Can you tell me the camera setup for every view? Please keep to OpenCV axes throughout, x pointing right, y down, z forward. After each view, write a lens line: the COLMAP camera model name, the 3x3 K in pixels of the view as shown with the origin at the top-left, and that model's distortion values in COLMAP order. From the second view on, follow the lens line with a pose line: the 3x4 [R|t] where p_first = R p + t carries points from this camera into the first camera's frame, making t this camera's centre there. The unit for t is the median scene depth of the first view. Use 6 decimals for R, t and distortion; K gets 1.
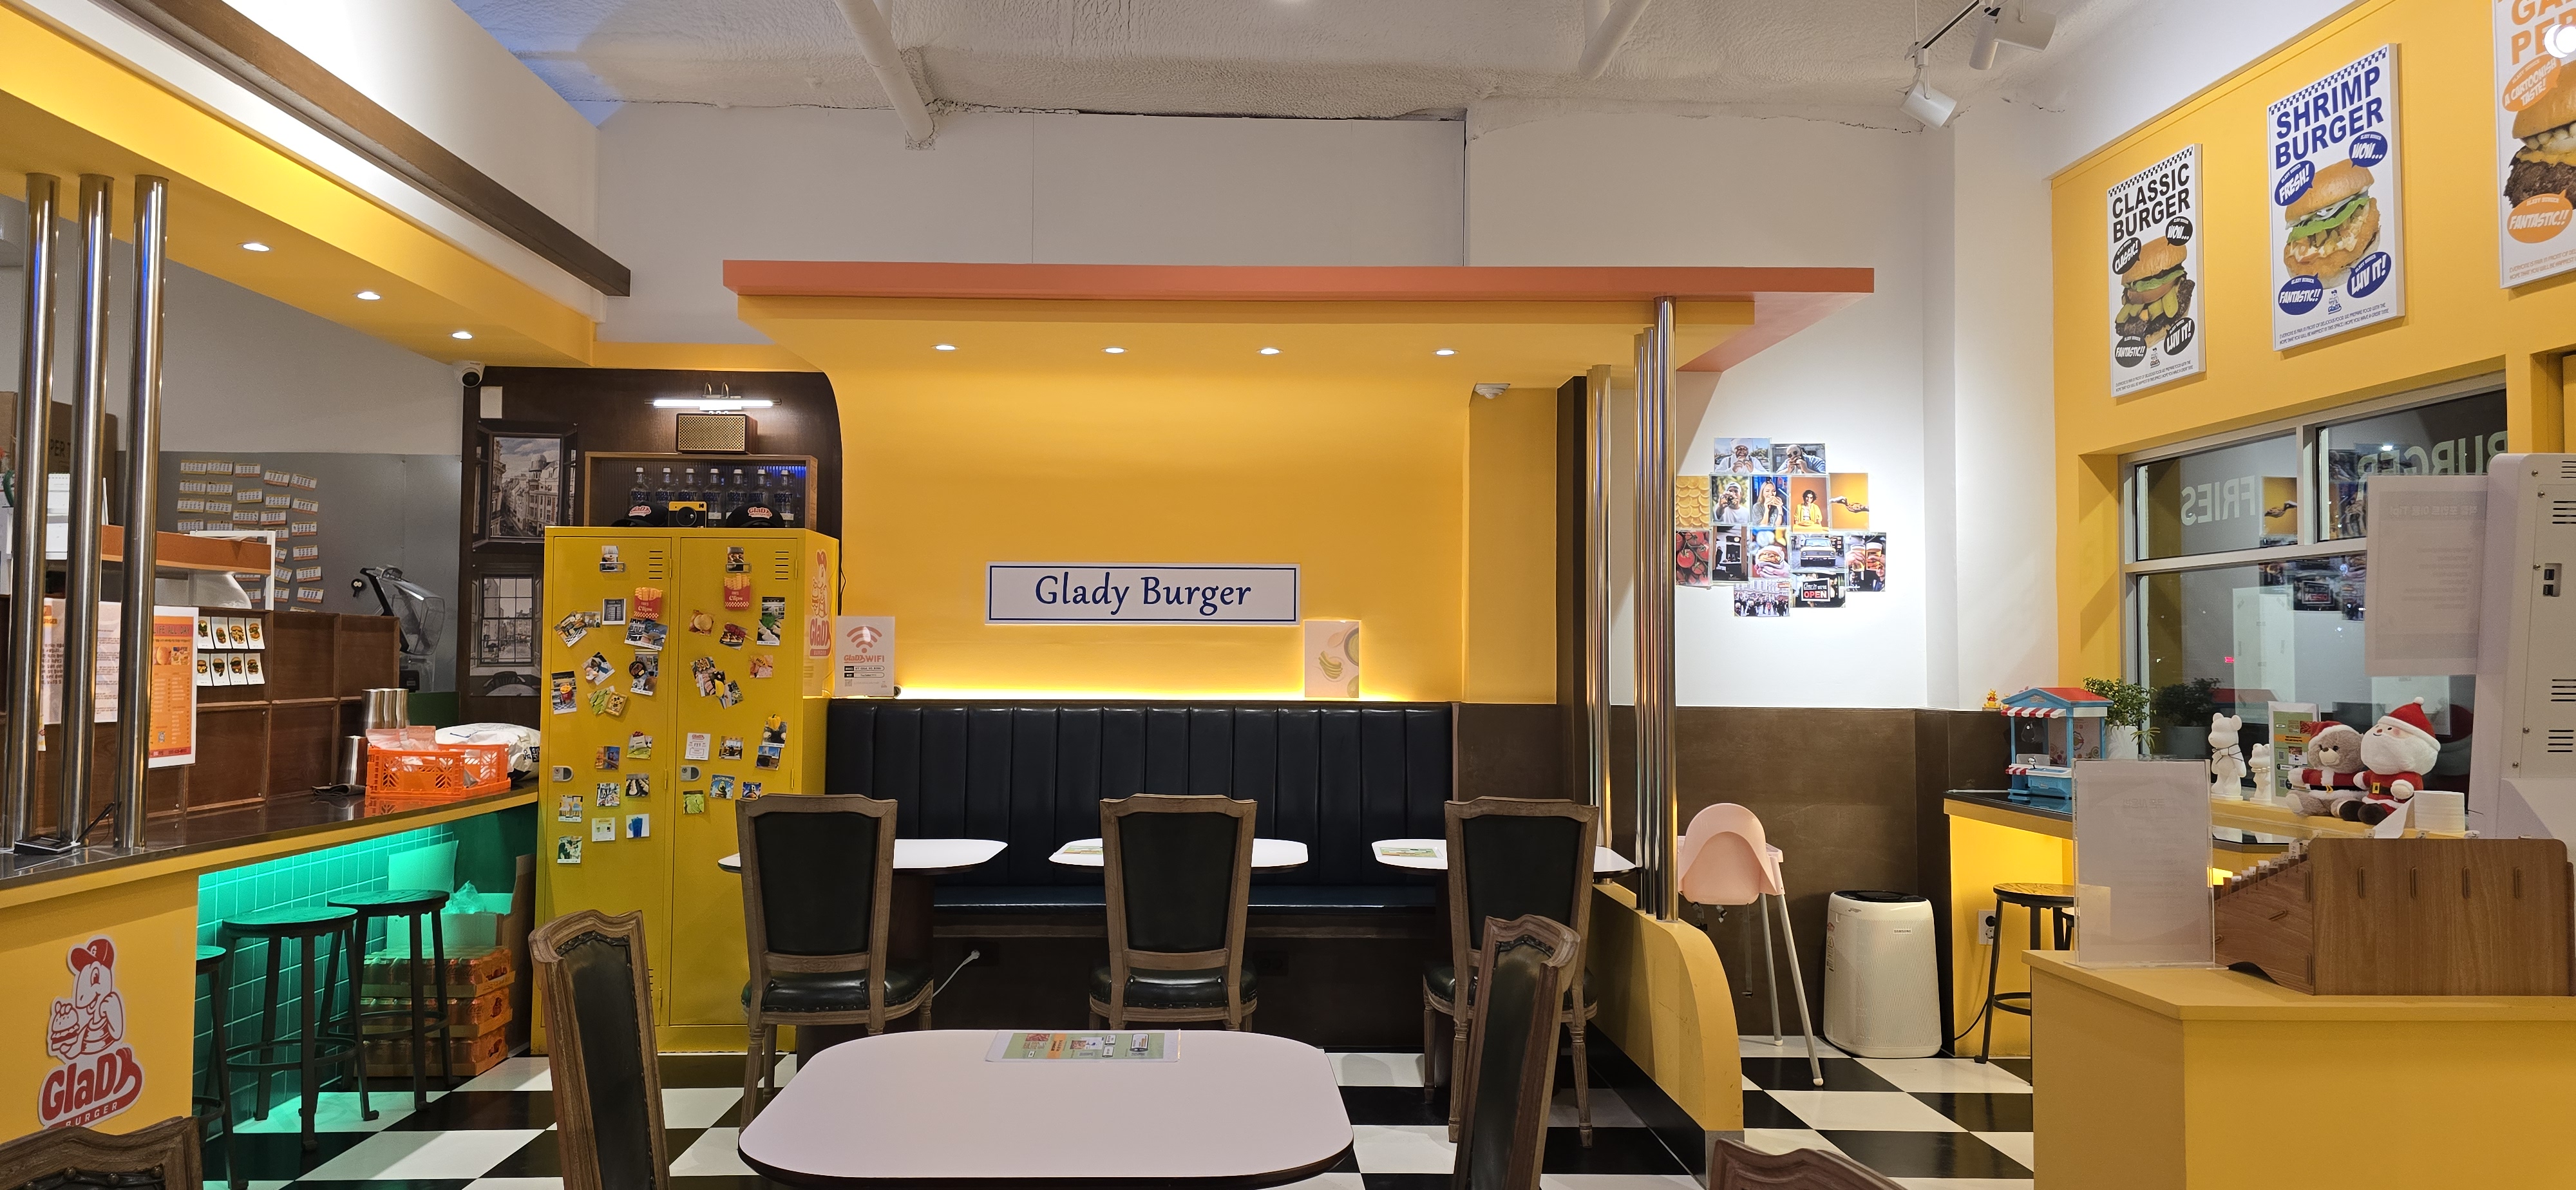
lens RADIAL K [[1738.3, 0, 1293.9], [0, 1738.3, 606.4], [0, 0, 1]] dist [0.086508, -0.082377]
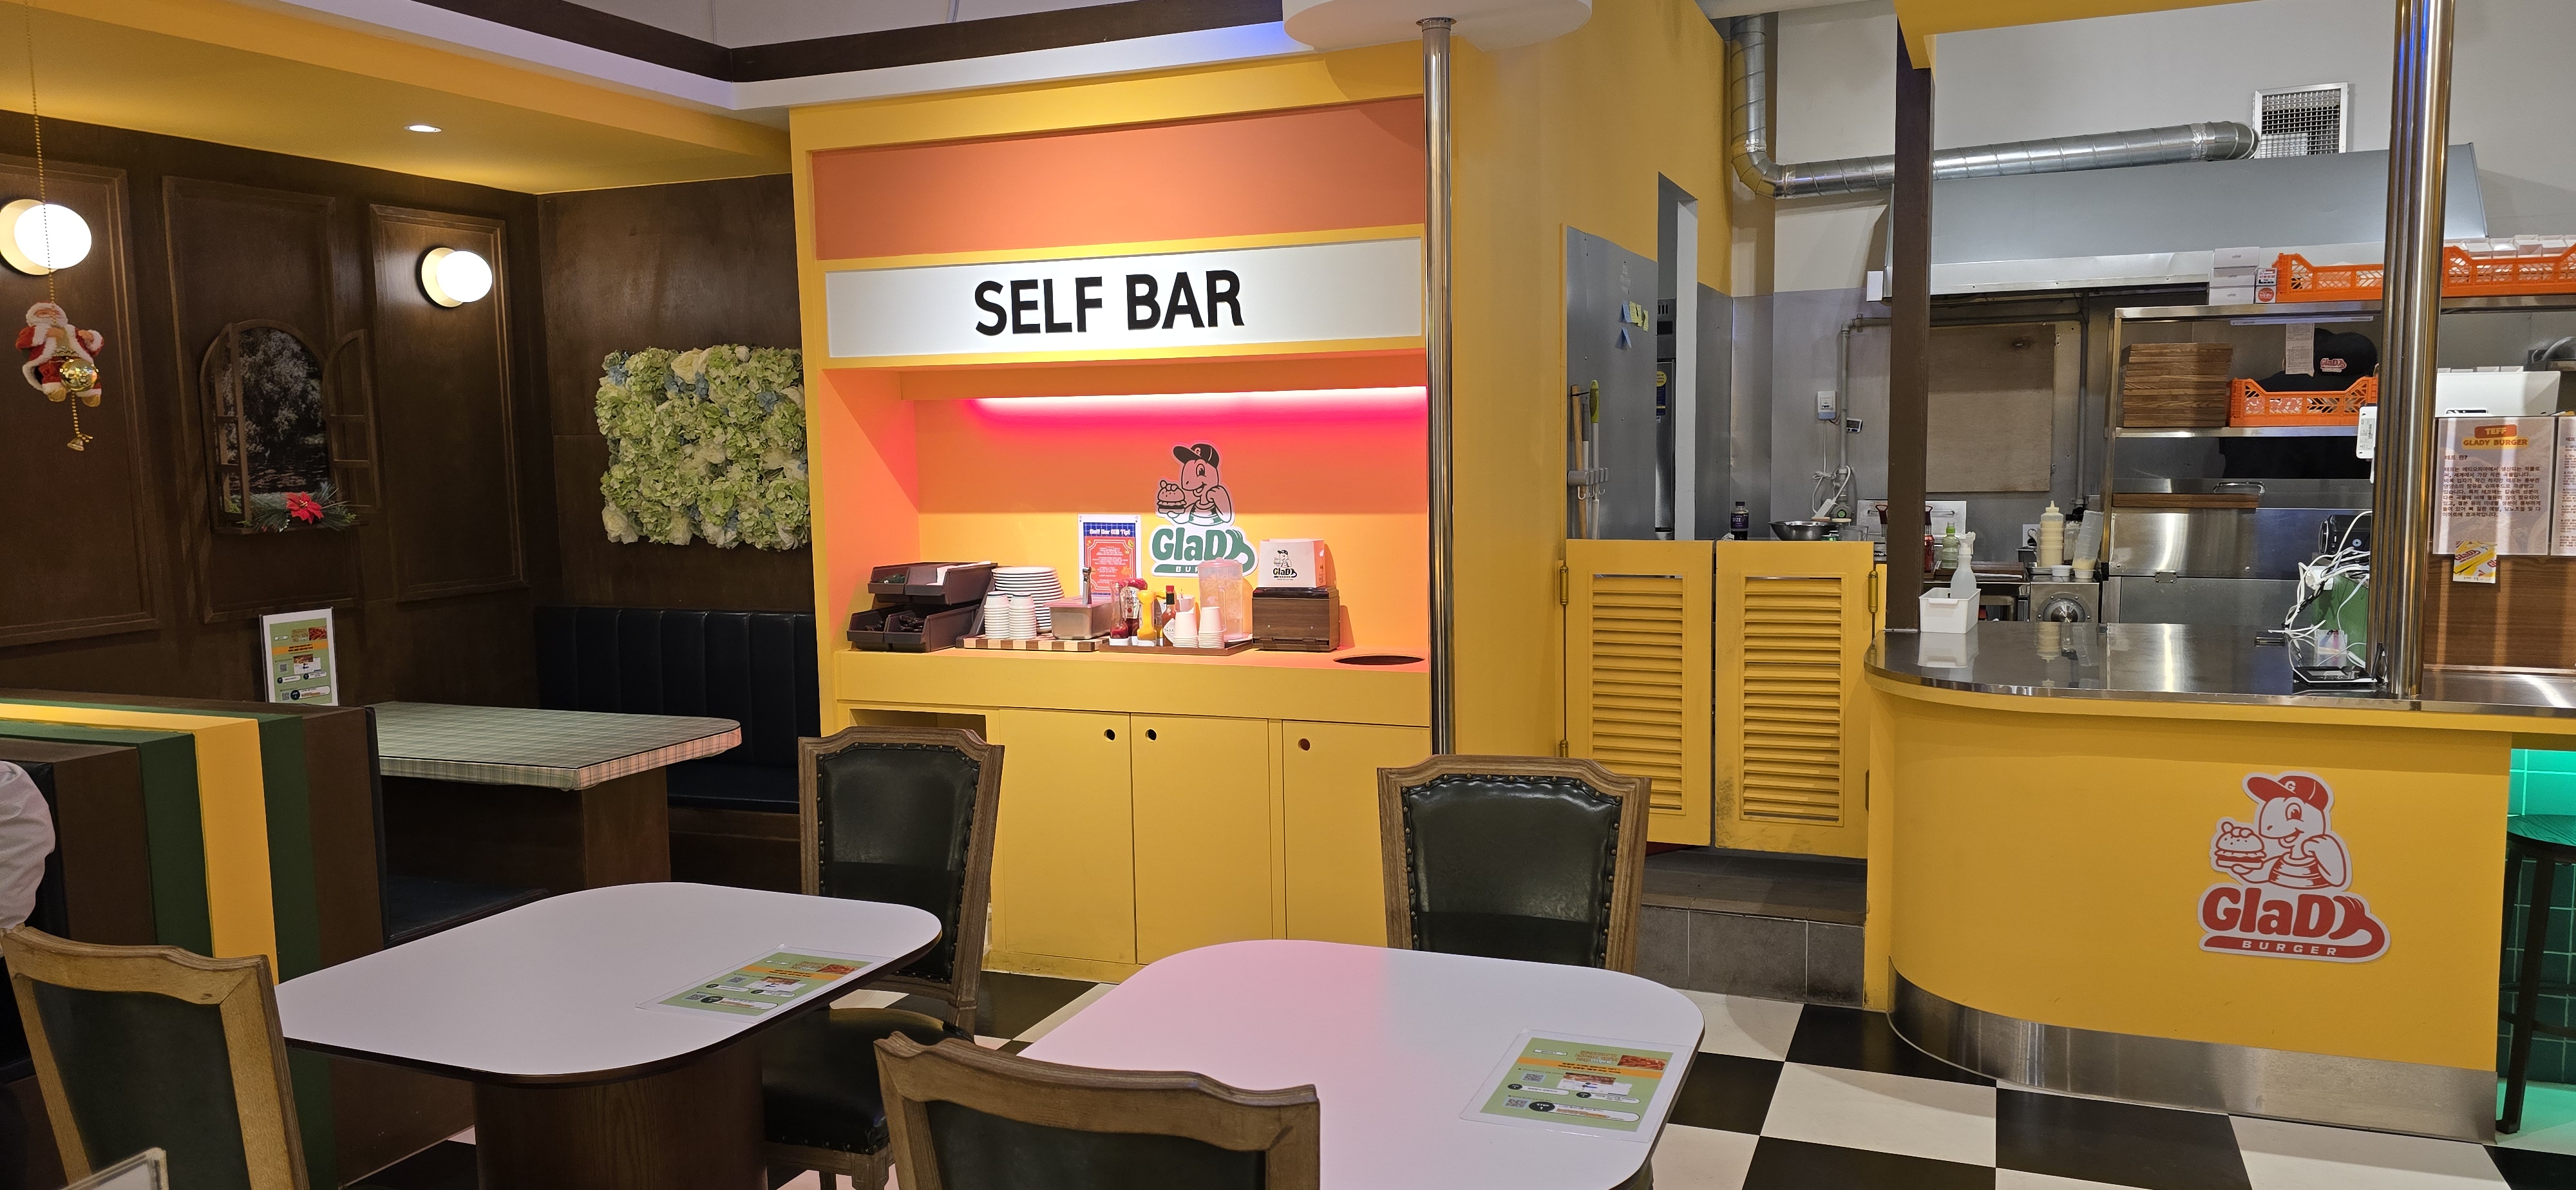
lens RADIAL K [[1738.3, 0, 1293.9], [0, 1738.3, 606.4], [0, 0, 1]] dist [0.086508, -0.082377]
pose [[-0.421507, 0.090873, -0.902260, 0.275639], [0.042689, 0.995852, 0.080356, -0.005229], [0.905820, -0.004646, -0.423638, 0.575324]]
